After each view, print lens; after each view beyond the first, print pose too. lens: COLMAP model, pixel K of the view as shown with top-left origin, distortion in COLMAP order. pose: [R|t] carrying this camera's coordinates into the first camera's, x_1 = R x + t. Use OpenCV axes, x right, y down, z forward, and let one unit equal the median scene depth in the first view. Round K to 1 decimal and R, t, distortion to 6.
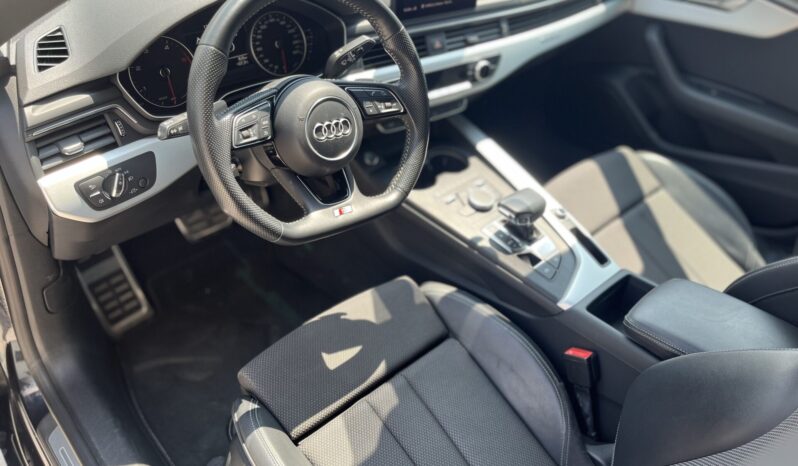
lens RADIAL K [[594.8, 0, 384.3], [0, 594.8, 234.2], [0, 0, 1]] dist [0.000778, 0.000086]
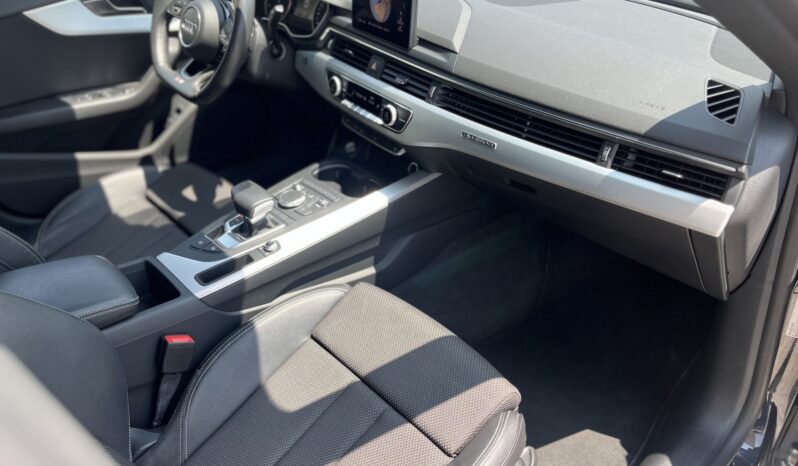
lens RADIAL K [[594.8, 0, 384.3], [0, 594.8, 234.2], [0, 0, 1]] dist [0.000778, 0.000086]
pose [[0.018774, 0.519699, -0.854143, 1.150761], [-0.610896, 0.682245, 0.401681, -0.565838], [0.791488, 0.514251, 0.330291, 0.863063]]
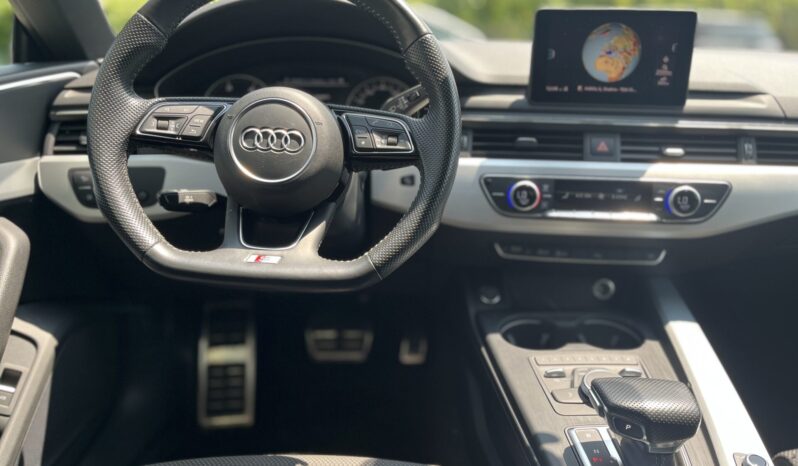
lens RADIAL K [[567.7, 0, 399.0], [0, 567.7, 233.0], [0, 0, 1]] dist [0.068678, 0.001039]
pose [[0.776898, 0.152467, -0.610887, 0.339840], [-0.385714, 0.882113, -0.270373, 0.037690], [0.497649, 0.445679, 0.744121, 0.456658]]
